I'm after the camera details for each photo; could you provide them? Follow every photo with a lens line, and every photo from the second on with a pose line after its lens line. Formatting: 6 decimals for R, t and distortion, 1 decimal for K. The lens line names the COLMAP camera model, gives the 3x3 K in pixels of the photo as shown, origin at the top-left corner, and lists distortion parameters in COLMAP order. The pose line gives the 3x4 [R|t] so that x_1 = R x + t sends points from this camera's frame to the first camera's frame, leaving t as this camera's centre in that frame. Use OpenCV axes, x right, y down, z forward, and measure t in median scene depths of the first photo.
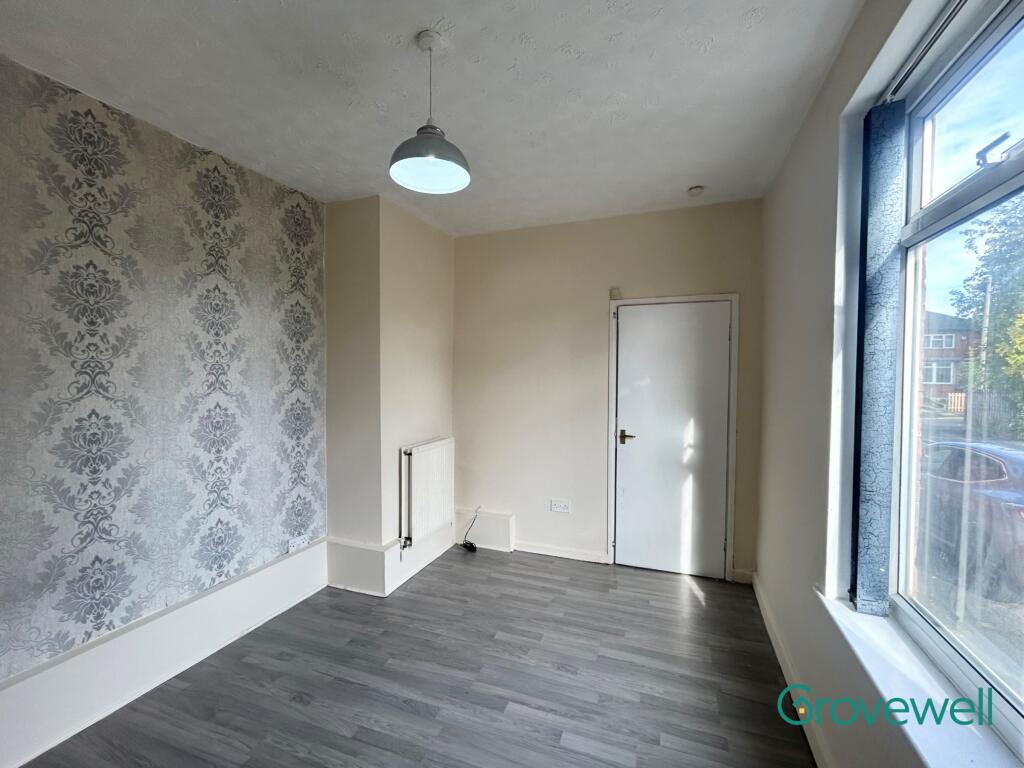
lens RADIAL K [[417.7, 0, 512.0], [0, 417.7, 384.0], [0, 0, 1]] dist [0.000416, 0.000196]
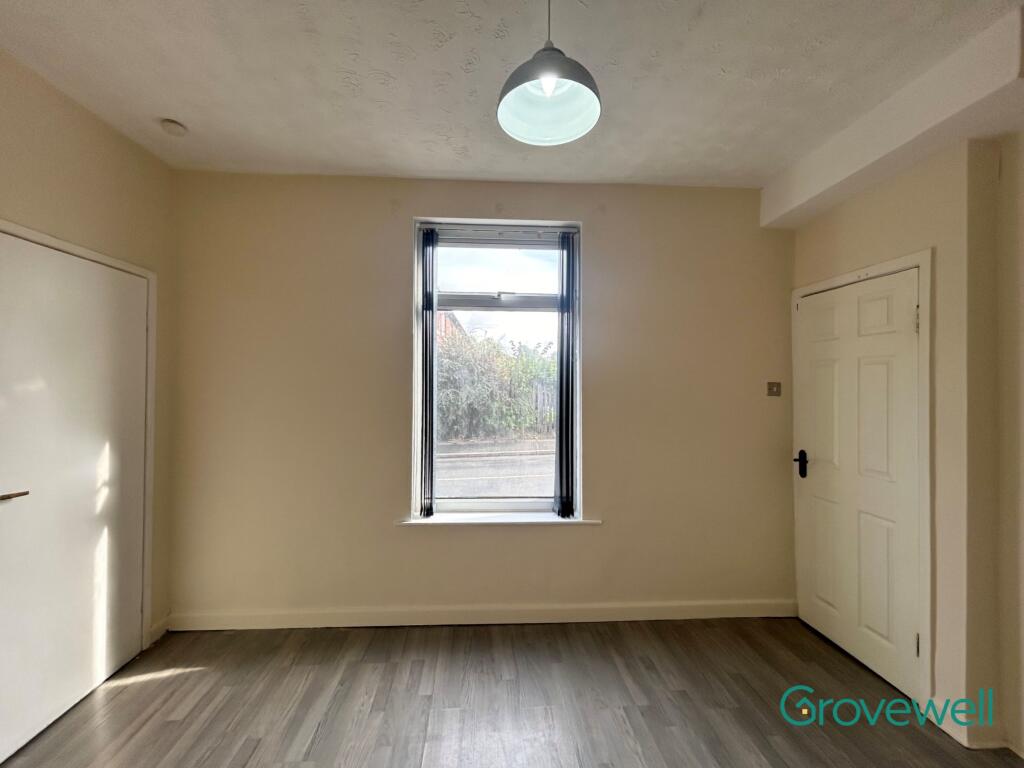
lens RADIAL K [[417.7, 0, 512.0], [0, 417.7, 384.0], [0, 0, 1]] dist [0.000416, 0.000196]
pose [[-0.407460, -0.004985, 0.913210, -0.628326], [0.017907, 0.999749, 0.013447, -0.007447], [-0.913048, 0.021832, -0.407268, 0.993979]]
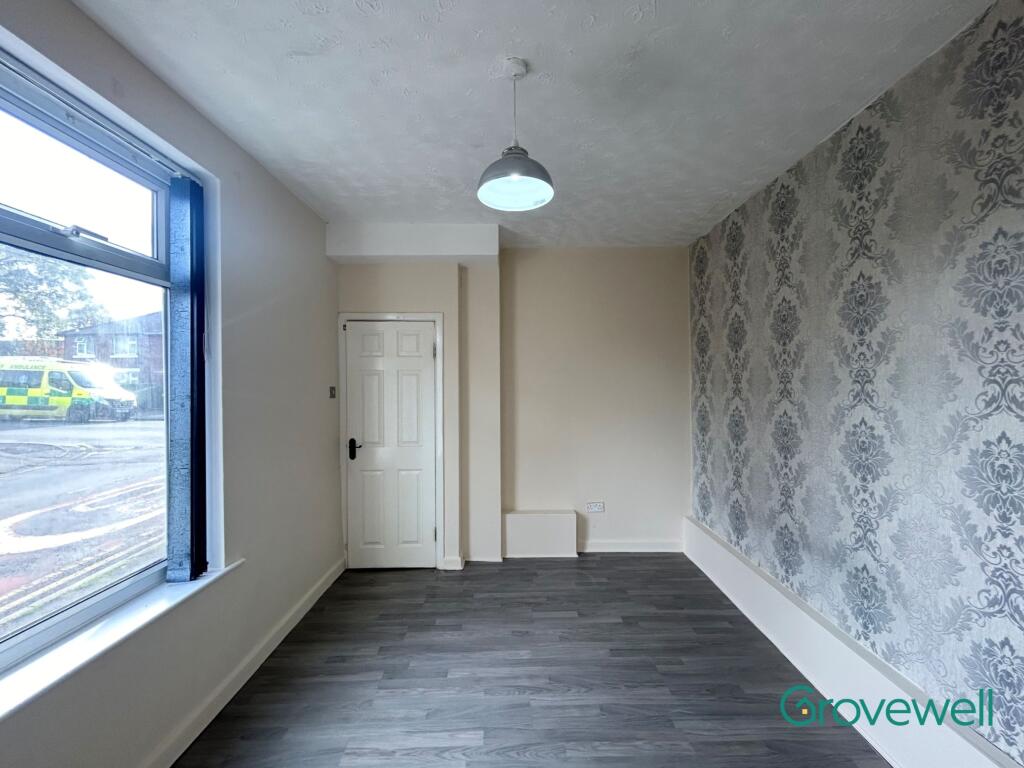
lens RADIAL K [[417.7, 0, 512.0], [0, 417.7, 384.0], [0, 0, 1]] dist [0.000416, 0.000196]
pose [[-0.929829, -0.000091, -0.367991, 0.142610], [-0.008918, 0.999712, 0.022285, -0.031270], [0.367883, 0.024003, -0.929562, 1.420316]]
